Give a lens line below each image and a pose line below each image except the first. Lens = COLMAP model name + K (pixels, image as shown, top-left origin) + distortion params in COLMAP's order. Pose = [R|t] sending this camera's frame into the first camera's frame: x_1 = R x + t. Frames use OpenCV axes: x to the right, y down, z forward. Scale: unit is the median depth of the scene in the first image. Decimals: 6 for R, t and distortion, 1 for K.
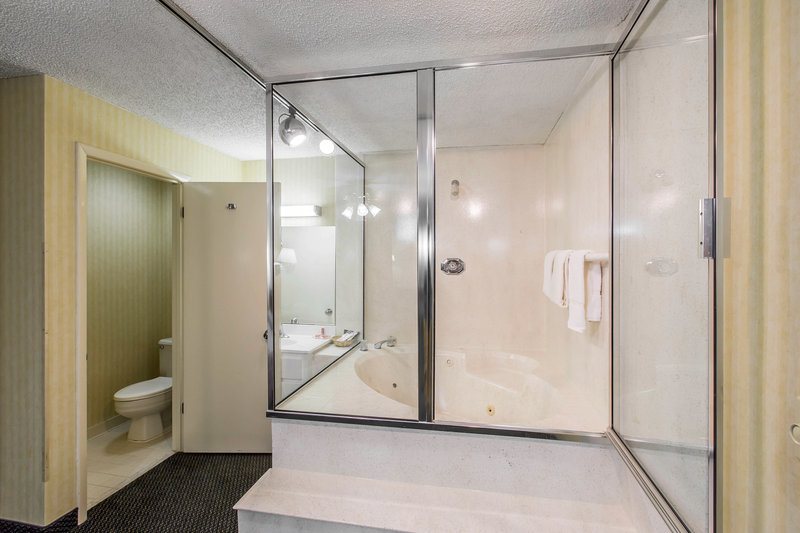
lens RADIAL K [[360.5, 0, 400.6], [0, 360.5, 272.6], [0, 0, 1]] dist [0.000518, -0.000741]
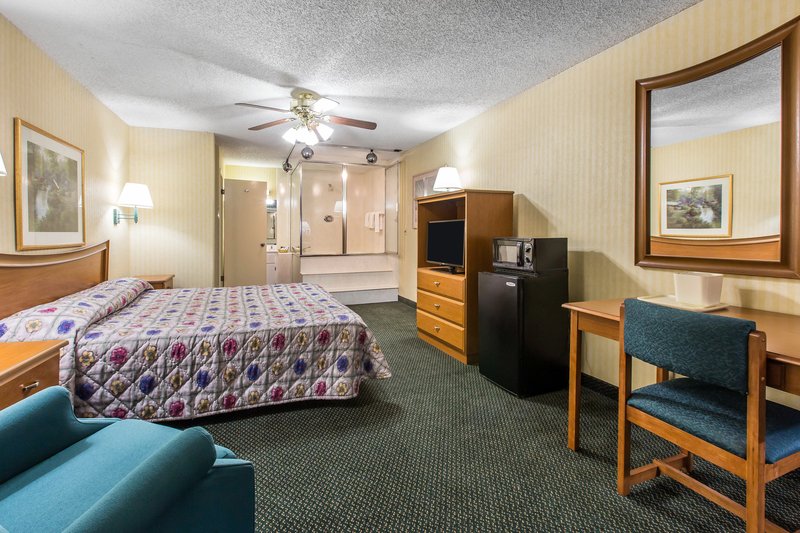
lens RADIAL K [[373.8, 0, 387.7], [0, 373.8, 234.6], [0, 0, 1]] dist [0.000532, 0.000055]
pose [[0.863149, 0.000871, 0.504949, -1.544912], [0.001364, 0.999991, -0.004056, 0.210766], [-0.504948, 0.004190, 0.863140, -2.703950]]
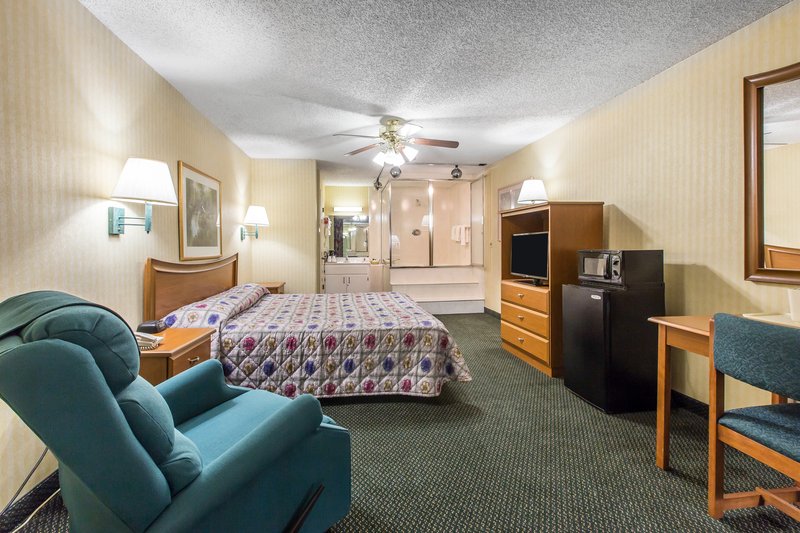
lens RADIAL K [[363.8, 0, 387.7], [0, 363.8, 248.8], [0, 0, 1]] dist [0.000114, -0.000269]
pose [[0.957929, -0.004459, 0.286969, -1.559549], [0.004950, 0.999987, -0.000984, 0.210608], [-0.286961, 0.002363, 0.957939, -2.782201]]
